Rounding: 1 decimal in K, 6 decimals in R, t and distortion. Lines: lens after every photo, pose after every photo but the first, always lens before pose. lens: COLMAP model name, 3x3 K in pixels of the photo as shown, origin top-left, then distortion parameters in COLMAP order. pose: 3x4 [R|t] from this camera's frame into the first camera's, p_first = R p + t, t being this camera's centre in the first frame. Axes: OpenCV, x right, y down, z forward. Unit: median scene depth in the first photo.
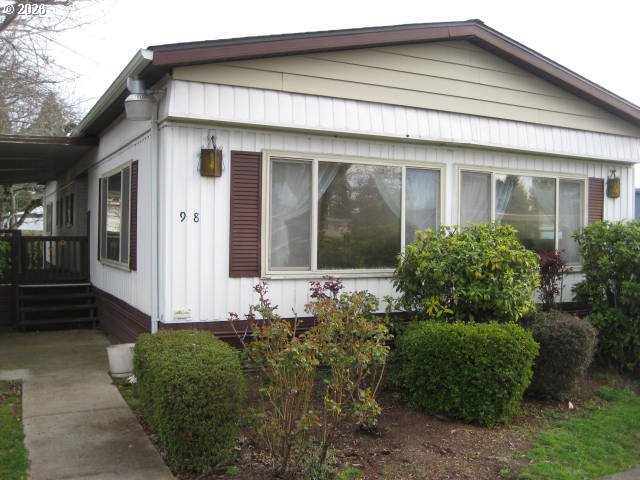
lens RADIAL K [[656.3, 0, 321.1], [0, 656.3, 238.0], [0, 0, 1]] dist [-0.108085, 0.000000]
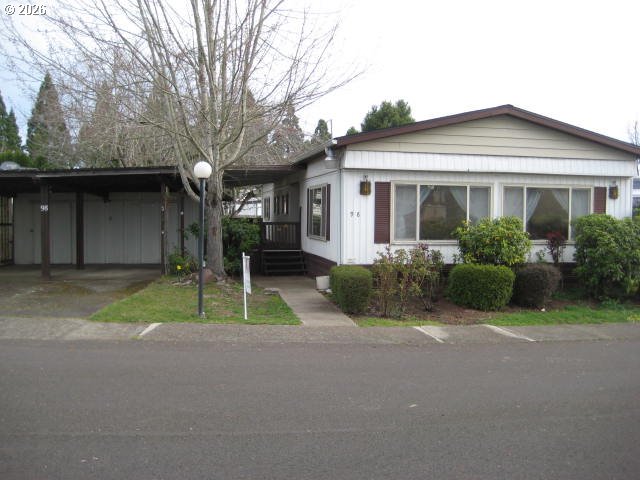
lens RADIAL K [[656.3, 0, 324.0], [0, 656.3, 240.2], [0, 0, 1]] dist [-0.108085, 0.000000]
pose [[0.962180, 0.007047, -0.272323, 0.240968], [0.002052, 0.999450, 0.033112, -0.016832], [0.272407, -0.032419, 0.961636, -0.918670]]
